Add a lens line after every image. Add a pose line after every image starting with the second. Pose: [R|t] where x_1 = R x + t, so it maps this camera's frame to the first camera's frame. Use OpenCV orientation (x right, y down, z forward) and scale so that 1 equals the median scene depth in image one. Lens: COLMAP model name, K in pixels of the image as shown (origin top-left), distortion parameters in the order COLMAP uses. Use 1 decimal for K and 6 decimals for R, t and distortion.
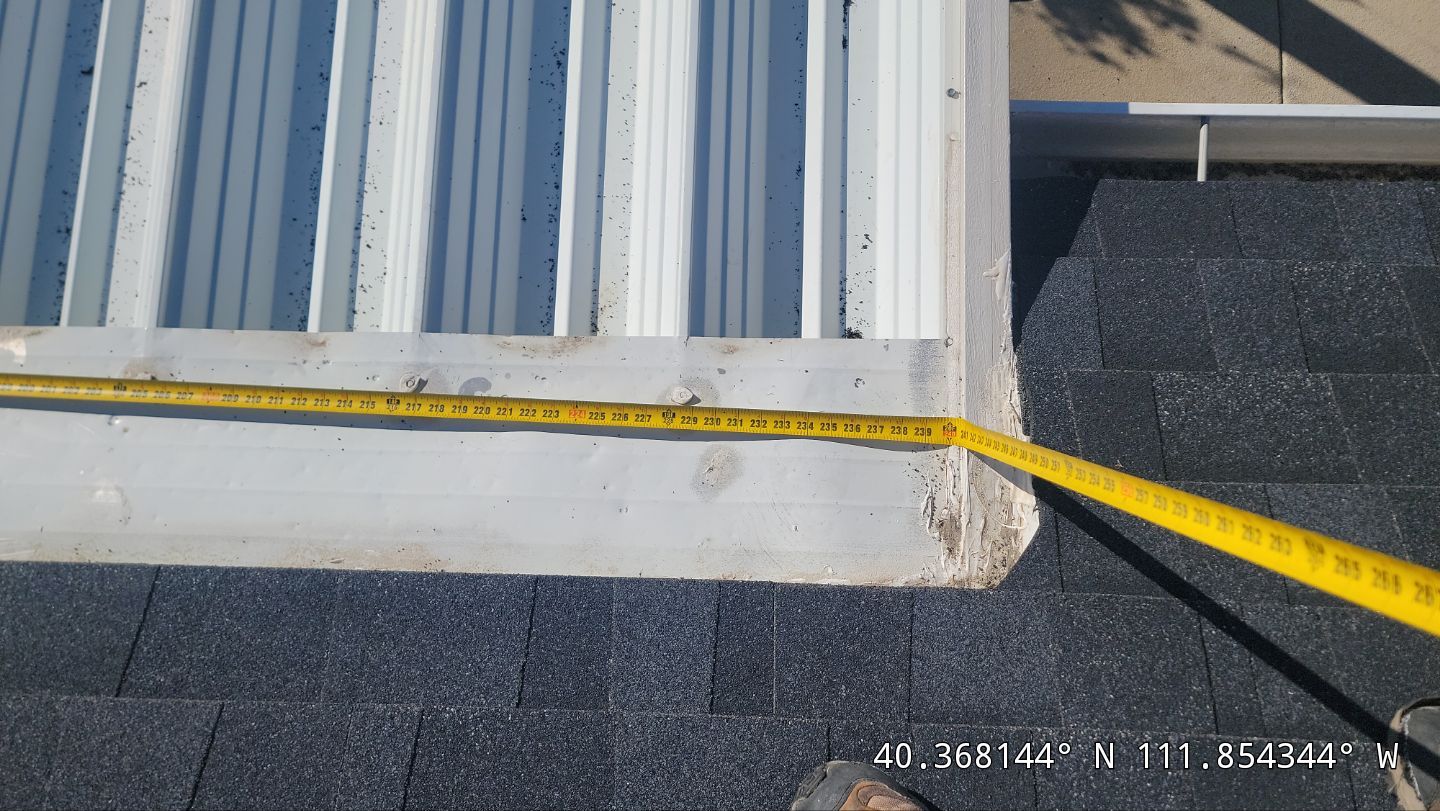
lens RADIAL K [[1015.6, 0, 718.8], [0, 1015.6, 411.7], [0, 0, 1]] dist [0.097498, -0.070560]
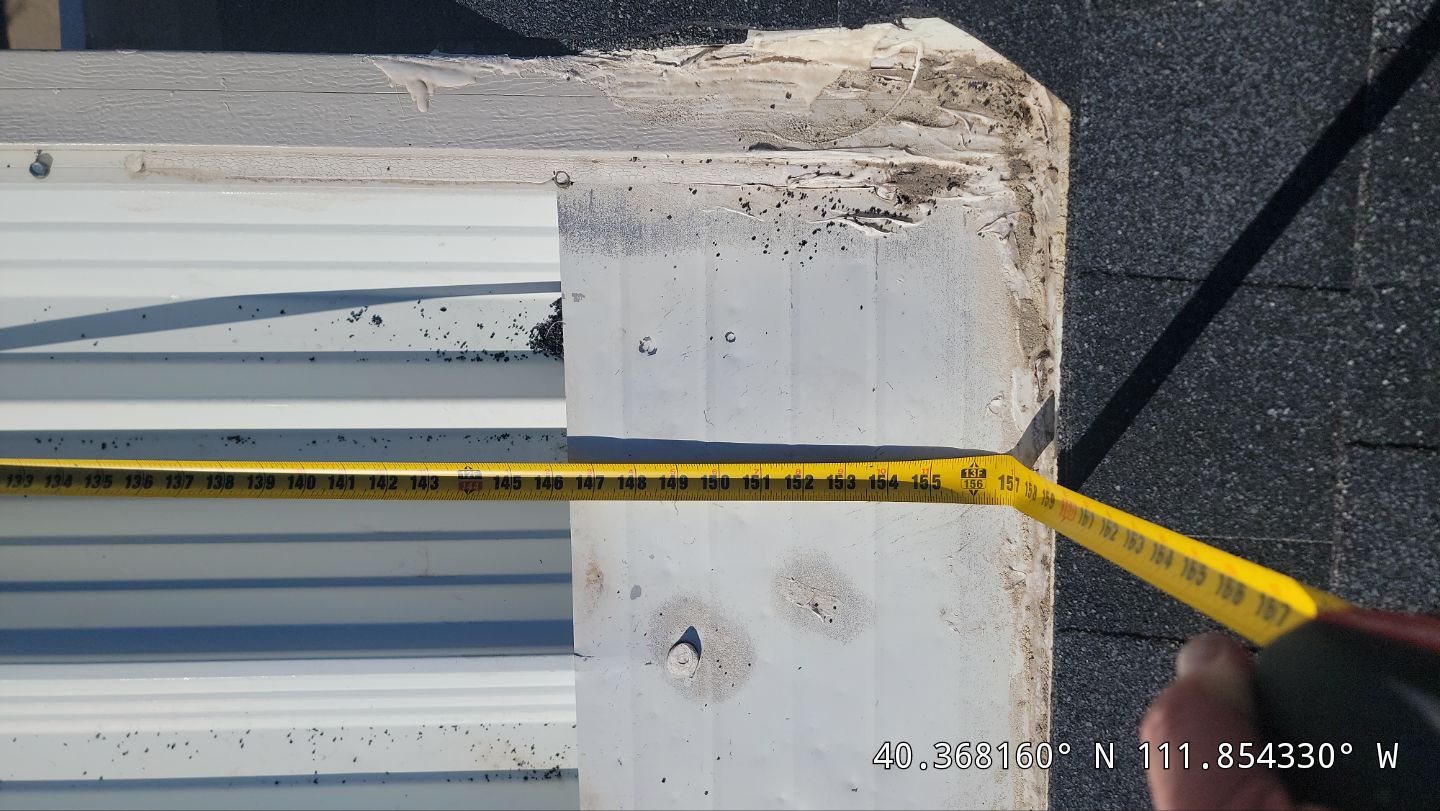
lens RADIAL K [[936.5, 0, 719.2], [0, 936.5, 407.6], [0, 0, 1]] dist [0.039783, -0.001726]
pose [[-0.031631, -0.993131, -0.112654, 0.165687], [0.977197, -0.054405, 0.205245, -0.098150], [-0.209964, -0.103593, 0.972206, 0.512431]]
